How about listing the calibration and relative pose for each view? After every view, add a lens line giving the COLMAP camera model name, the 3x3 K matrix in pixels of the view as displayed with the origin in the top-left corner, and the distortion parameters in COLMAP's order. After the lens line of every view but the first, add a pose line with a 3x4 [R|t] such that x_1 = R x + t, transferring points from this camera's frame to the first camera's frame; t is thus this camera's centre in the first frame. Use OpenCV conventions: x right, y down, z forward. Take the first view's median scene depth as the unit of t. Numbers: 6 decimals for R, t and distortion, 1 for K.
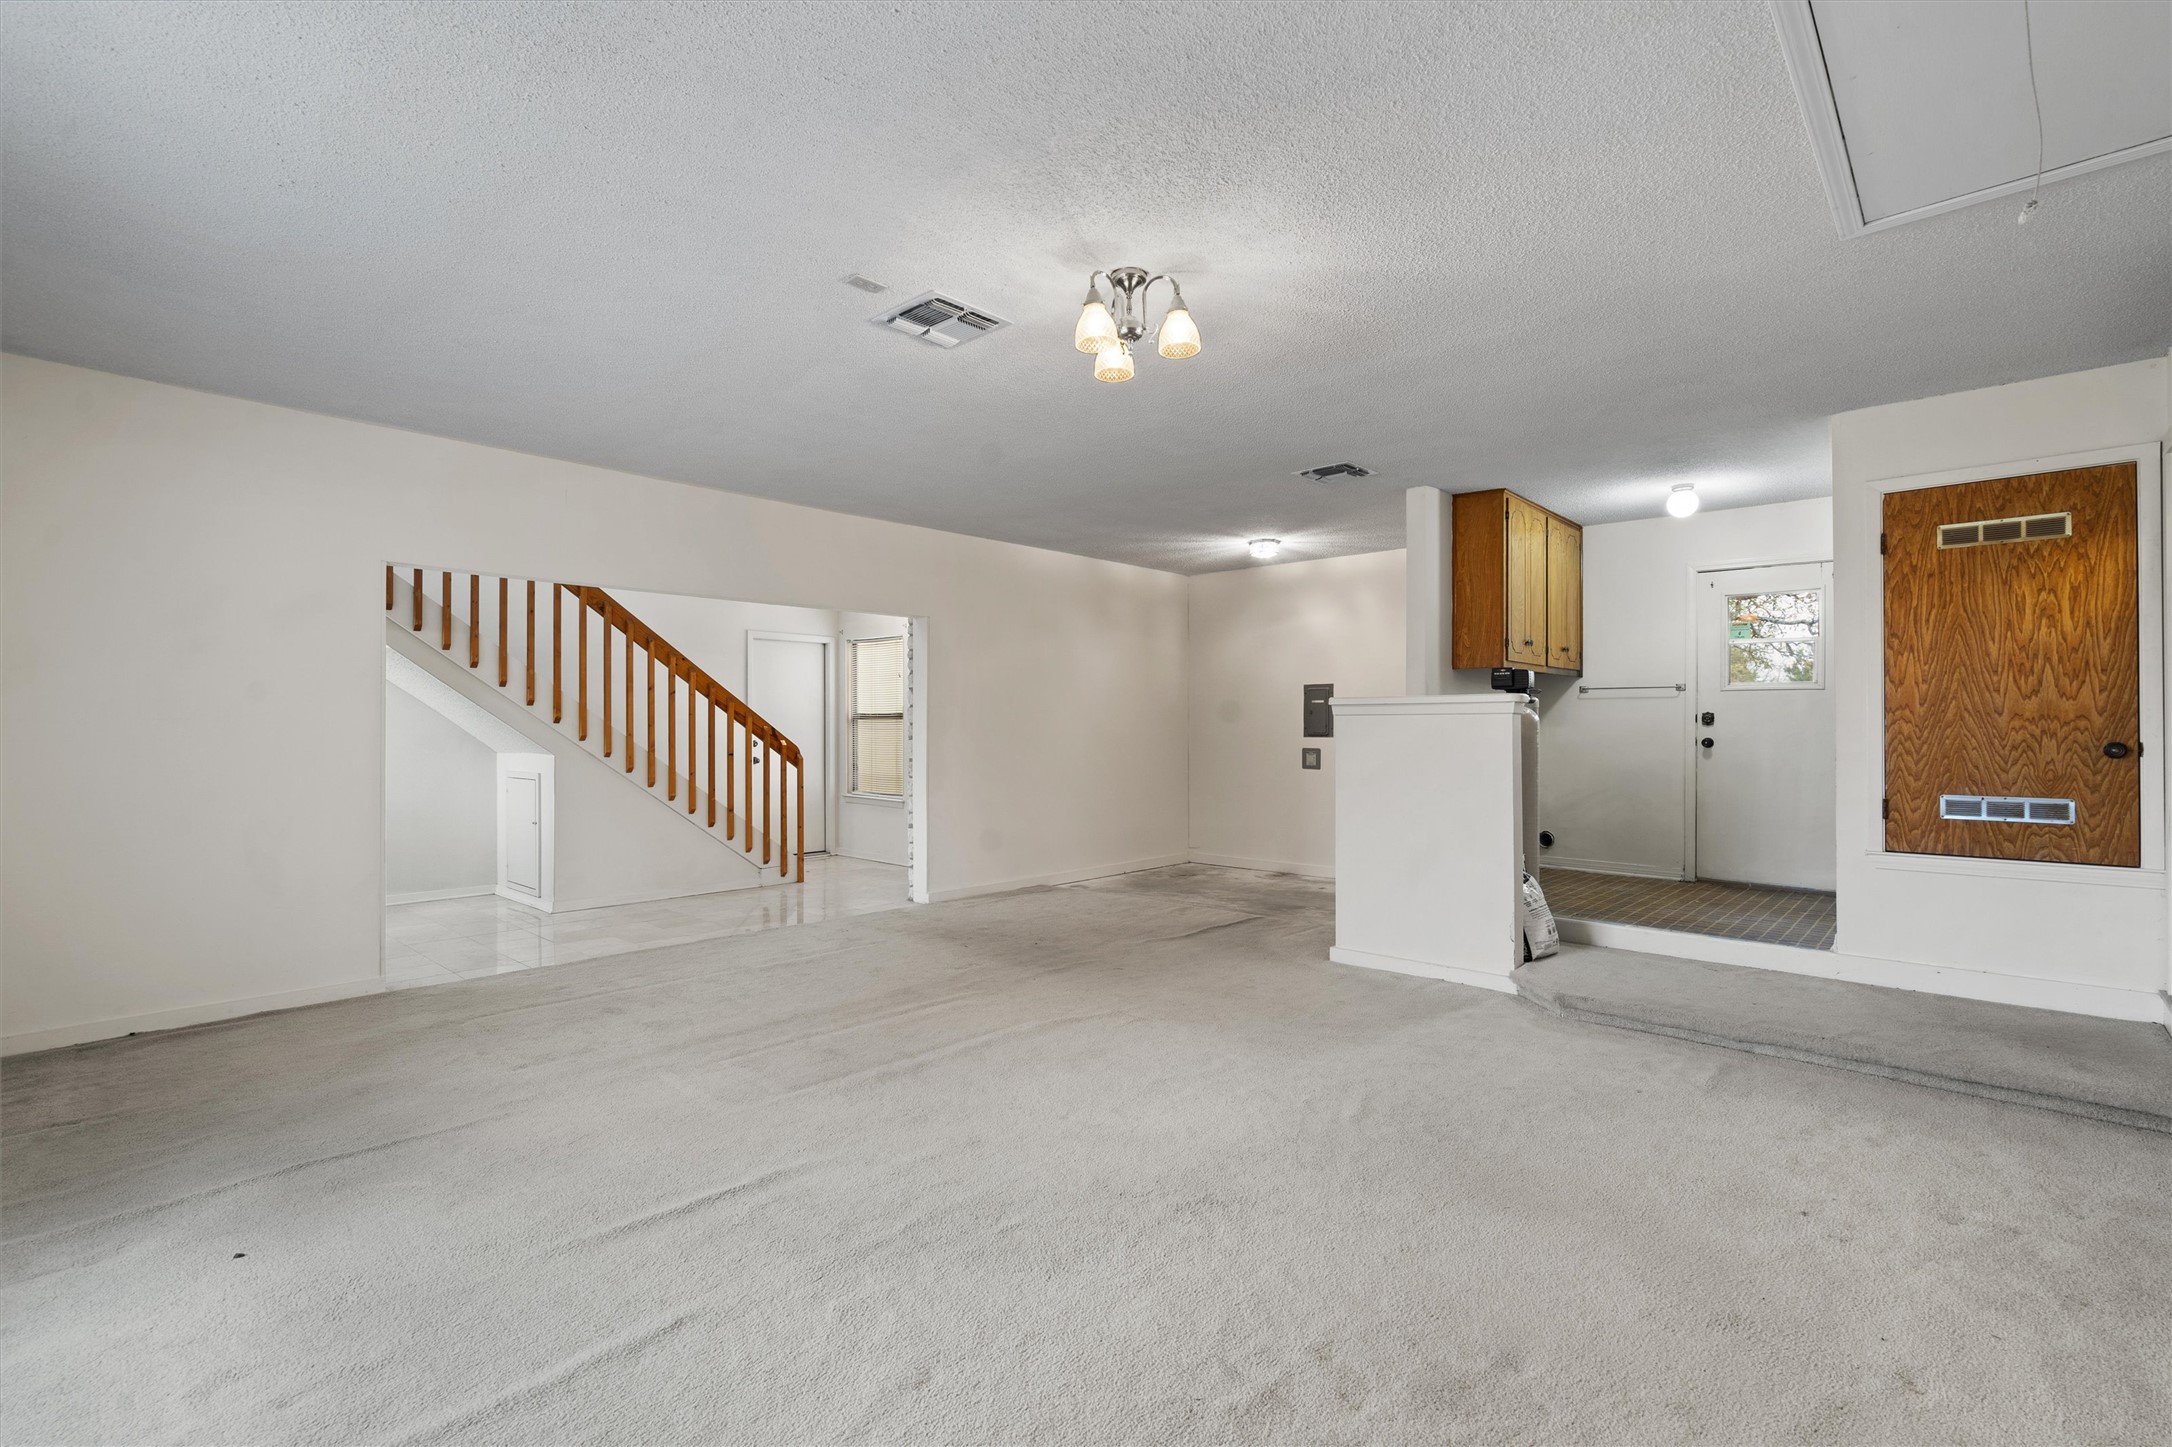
lens RADIAL K [[962.1, 0, 1086.0], [0, 962.1, 723.5], [0, 0, 1]] dist [0.001110, 0.000071]
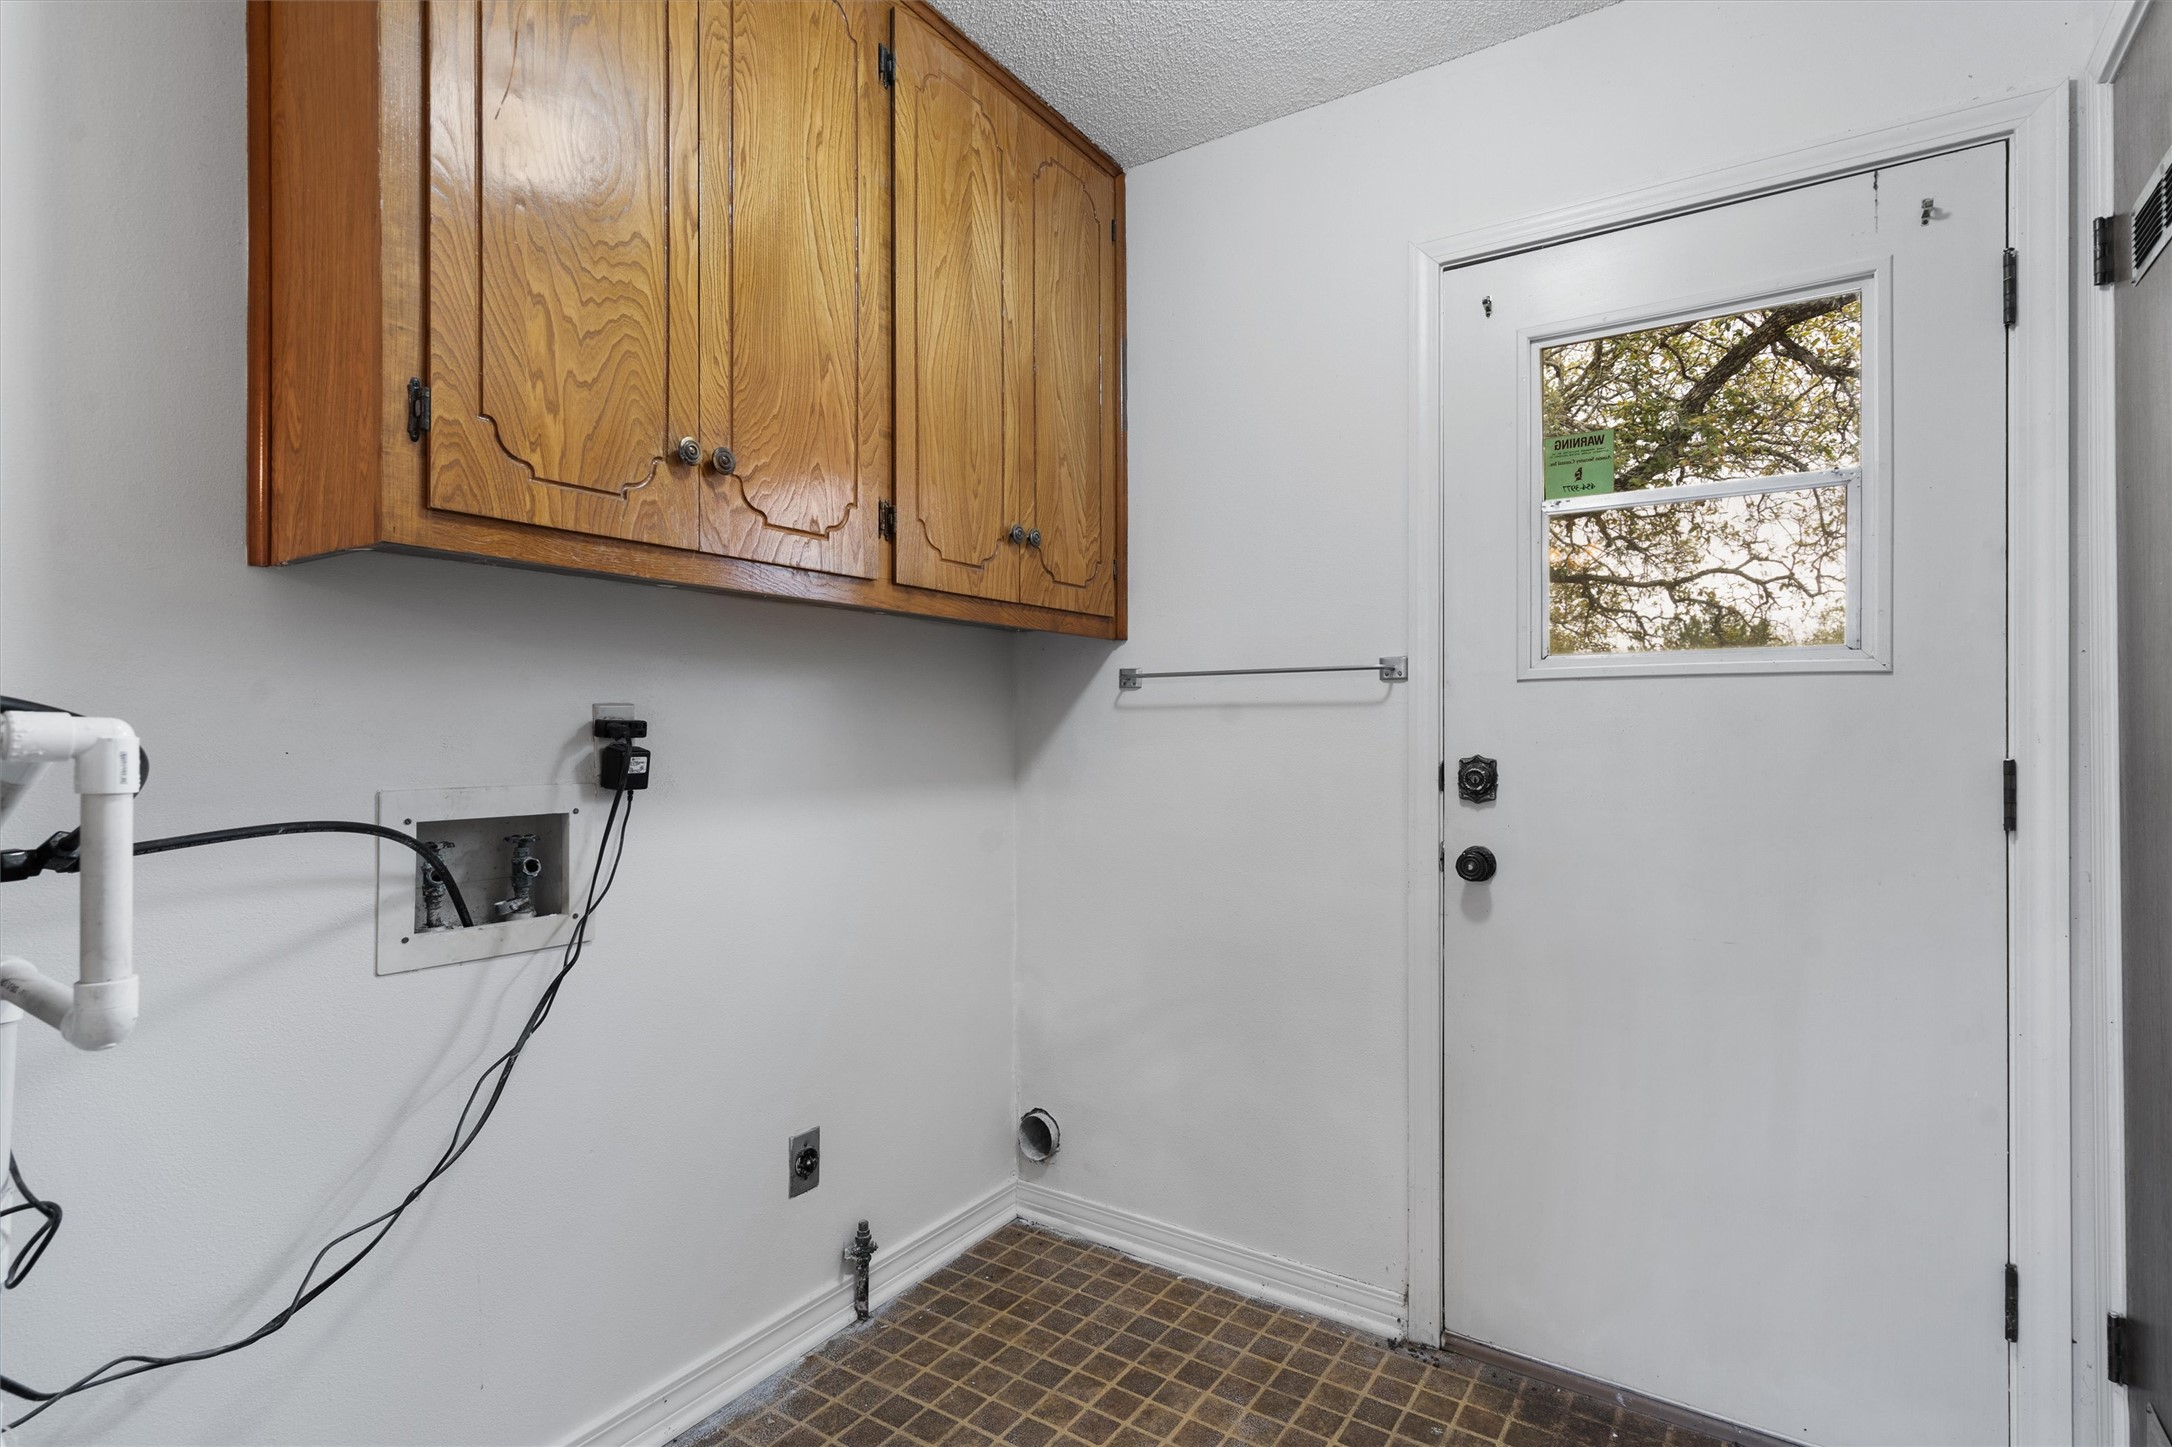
lens RADIAL K [[985.7, 0, 1083.9], [0, 985.7, 714.5], [0, 0, 1]] dist [-0.001916, 0.000004]
pose [[0.990369, -0.001187, 0.138445, 0.482655], [0.002583, 0.999948, -0.009902, -0.021140], [-0.138426, 0.010164, 0.990321, 0.715796]]
